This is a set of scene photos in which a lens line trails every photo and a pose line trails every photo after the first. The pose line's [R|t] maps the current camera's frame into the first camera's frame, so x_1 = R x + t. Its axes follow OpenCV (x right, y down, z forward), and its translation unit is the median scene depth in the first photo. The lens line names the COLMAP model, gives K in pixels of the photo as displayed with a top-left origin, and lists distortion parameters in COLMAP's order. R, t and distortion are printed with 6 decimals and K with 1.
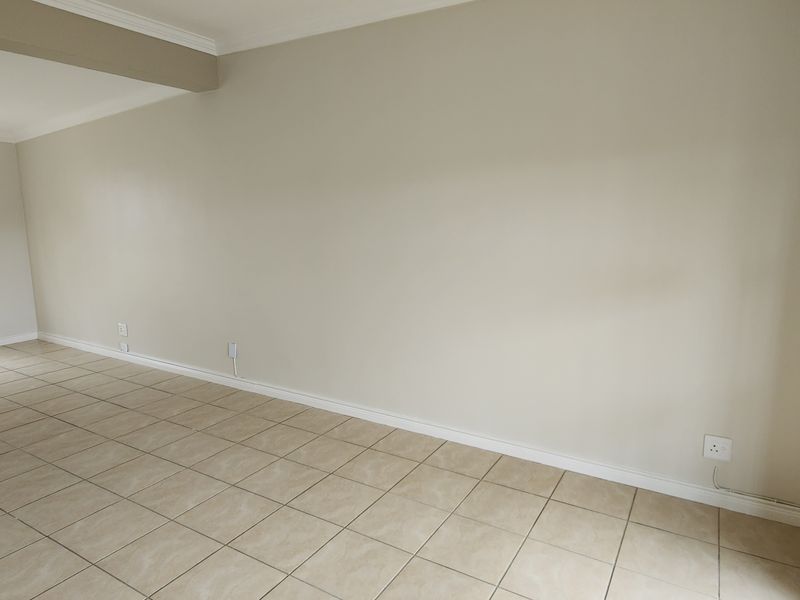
lens RADIAL K [[531.8, 0, 398.3], [0, 531.8, 298.2], [0, 0, 1]] dist [0.003369, -0.000281]
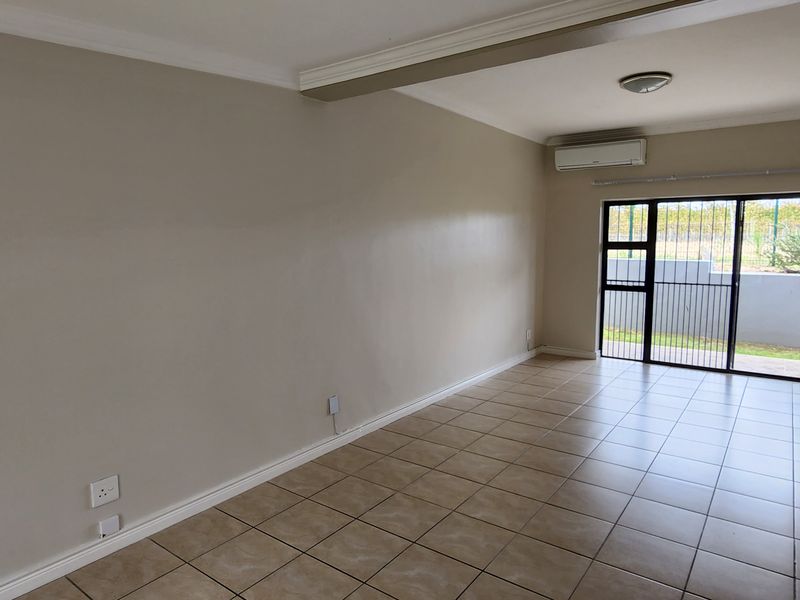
lens RADIAL K [[531.8, 0, 398.3], [0, 531.8, 298.2], [0, 0, 1]] dist [0.003369, -0.000281]
pose [[0.095333, -0.113477, 0.988956, -1.637438], [0.171005, 0.980579, 0.096031, -0.193963], [-0.980647, 0.159962, 0.112887, 1.137233]]
